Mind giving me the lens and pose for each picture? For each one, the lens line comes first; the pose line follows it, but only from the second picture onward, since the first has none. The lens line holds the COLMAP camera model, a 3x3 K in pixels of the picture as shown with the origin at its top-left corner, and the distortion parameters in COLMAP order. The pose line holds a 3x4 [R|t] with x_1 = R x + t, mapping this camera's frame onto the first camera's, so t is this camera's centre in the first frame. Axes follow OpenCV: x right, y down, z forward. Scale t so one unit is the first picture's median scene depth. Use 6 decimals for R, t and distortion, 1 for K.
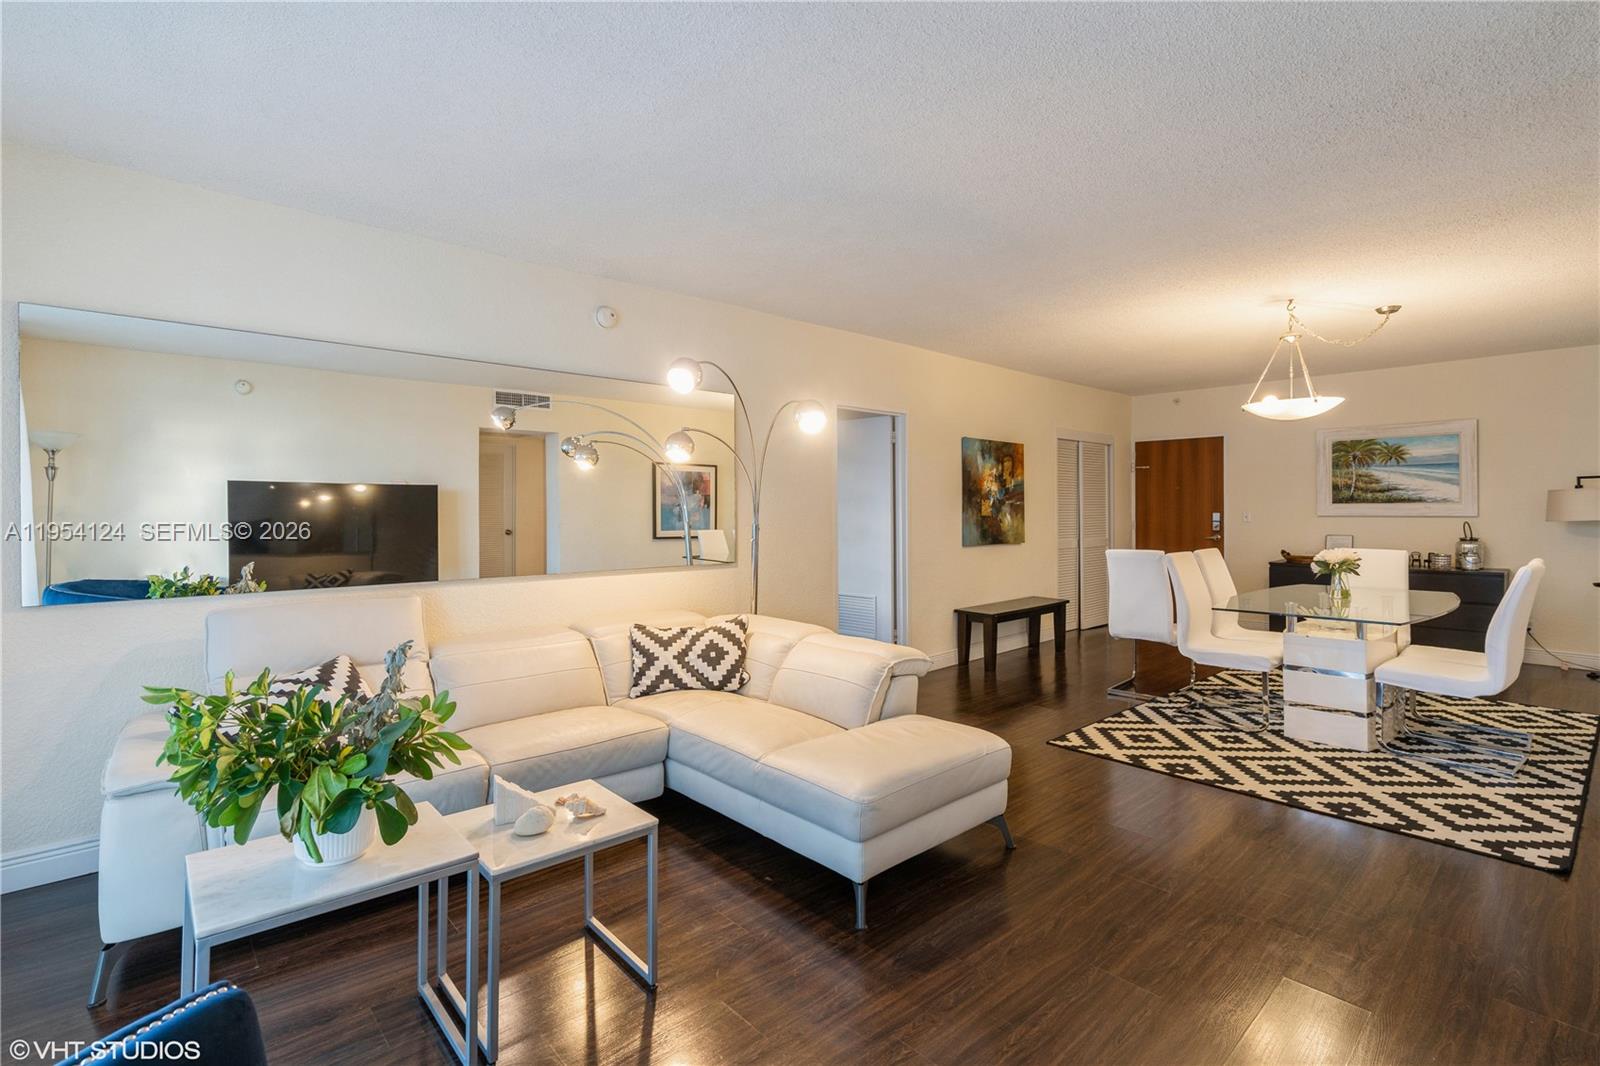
lens RADIAL K [[740.1, 0, 799.7], [0, 740.1, 525.9], [0, 0, 1]] dist [0.002327, 0.000833]
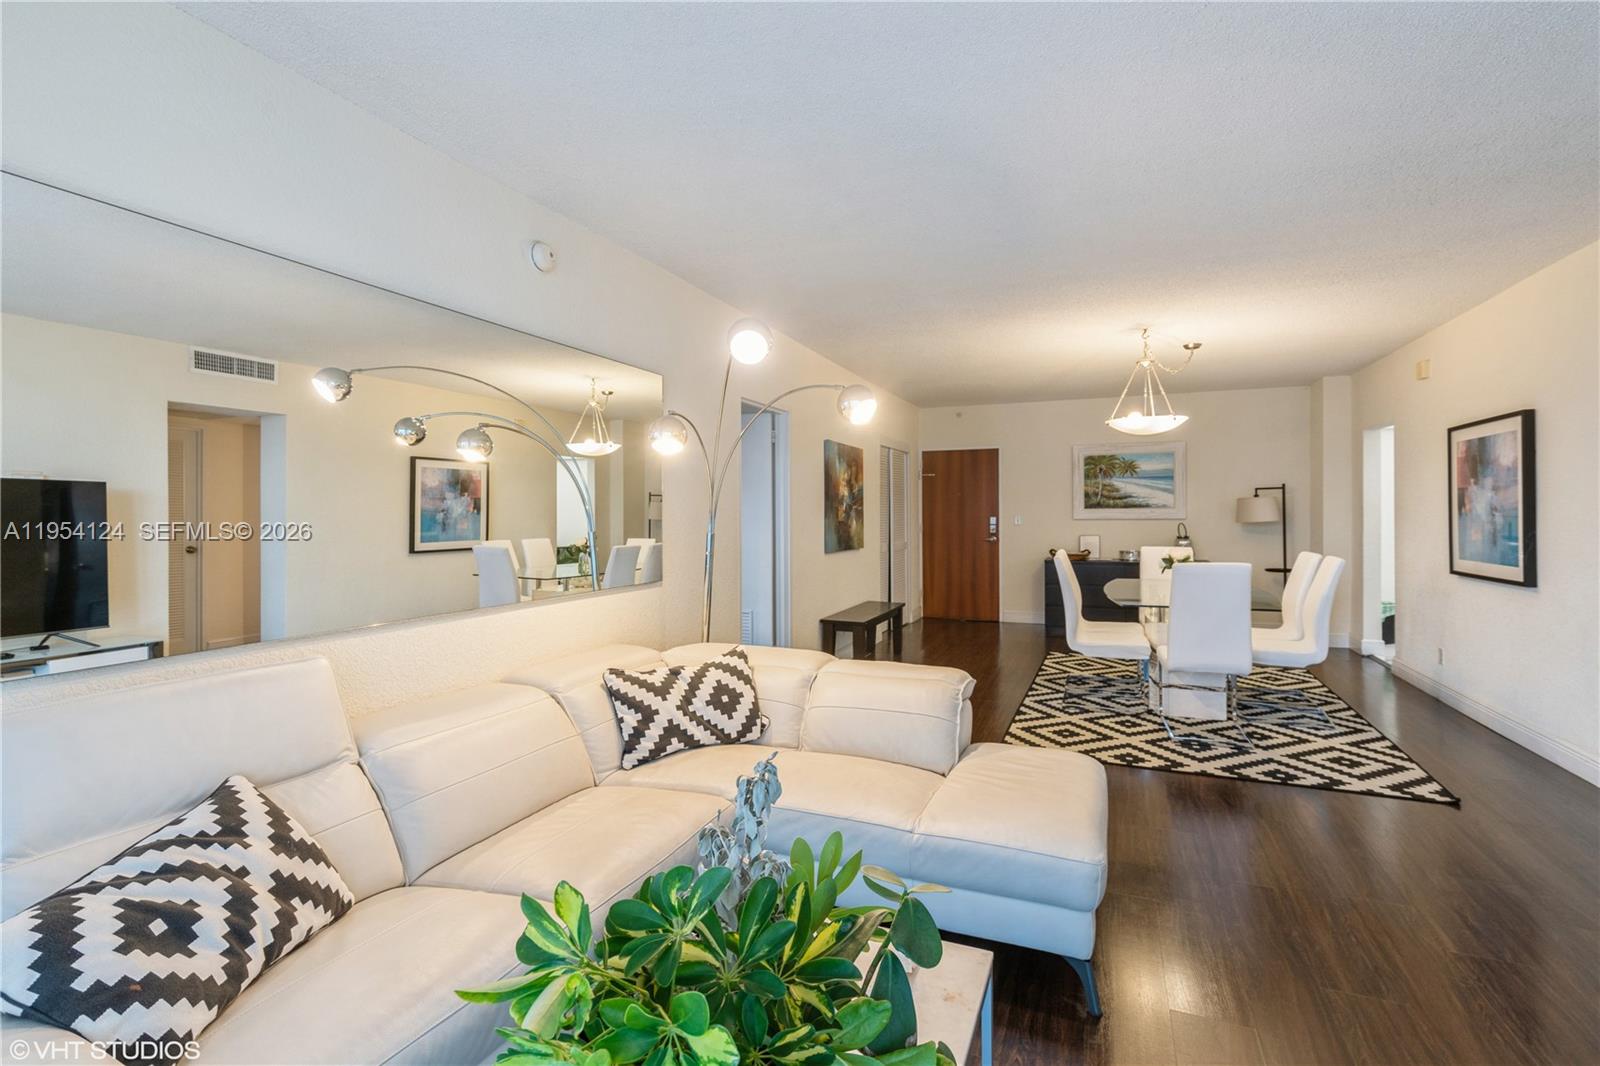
lens RADIAL K [[740.1, 0, 797.0], [0, 740.1, 521.7], [0, 0, 1]] dist [0.002327, 0.000833]
pose [[0.907642, -0.007804, 0.419673, -0.320075], [0.013451, 0.999854, -0.010498, -0.005231], [-0.419530, 0.015174, 0.907615, 0.208701]]
